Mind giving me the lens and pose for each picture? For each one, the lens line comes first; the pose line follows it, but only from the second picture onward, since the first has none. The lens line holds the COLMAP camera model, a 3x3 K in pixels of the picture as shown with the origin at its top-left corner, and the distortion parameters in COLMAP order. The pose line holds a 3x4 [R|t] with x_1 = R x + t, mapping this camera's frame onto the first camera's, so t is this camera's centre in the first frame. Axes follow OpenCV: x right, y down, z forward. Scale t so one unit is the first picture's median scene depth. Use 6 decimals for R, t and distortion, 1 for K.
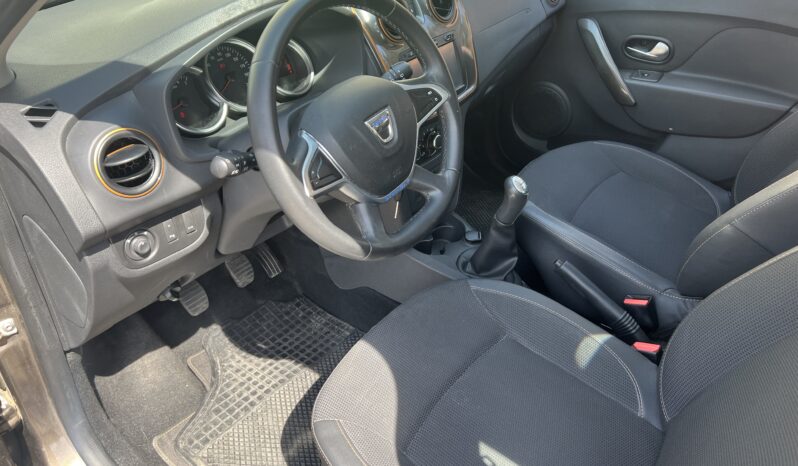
lens RADIAL K [[624.1, 0, 390.9], [0, 624.1, 226.1], [0, 0, 1]] dist [0.073905, -0.104530]
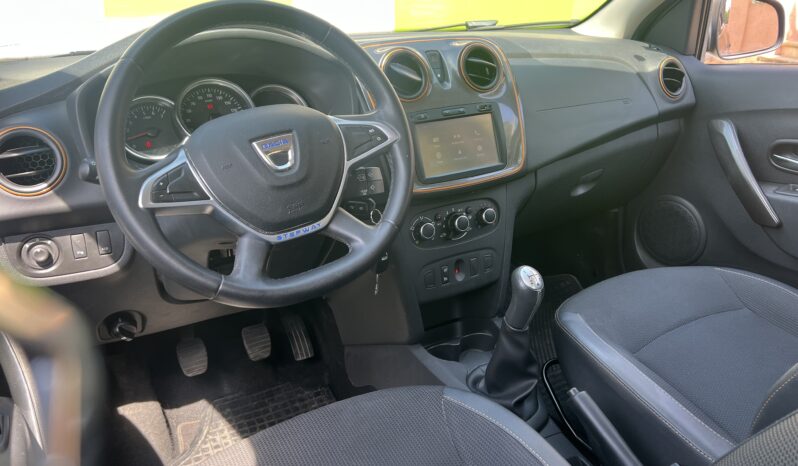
lens RADIAL K [[600.1, 0, 399.0], [0, 600.1, 233.0], [0, 0, 1]] dist [0.006153, -0.000675]
pose [[0.914689, 0.103101, -0.390786, 0.305852], [-0.190371, 0.962841, -0.191564, 0.047628], [0.356515, 0.249616, 0.900327, 0.234098]]
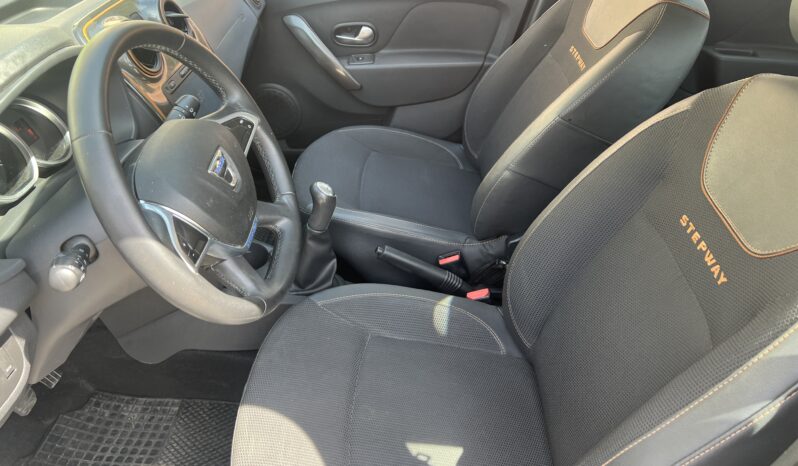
lens RADIAL K [[624.1, 0, 390.9], [0, 624.1, 226.1], [0, 0, 1]] dist [0.073905, -0.104530]
pose [[0.824603, -0.318271, 0.467689, -0.170301], [0.314922, 0.945042, 0.087867, -0.057706], [-0.469951, 0.074830, 0.879515, 0.073343]]
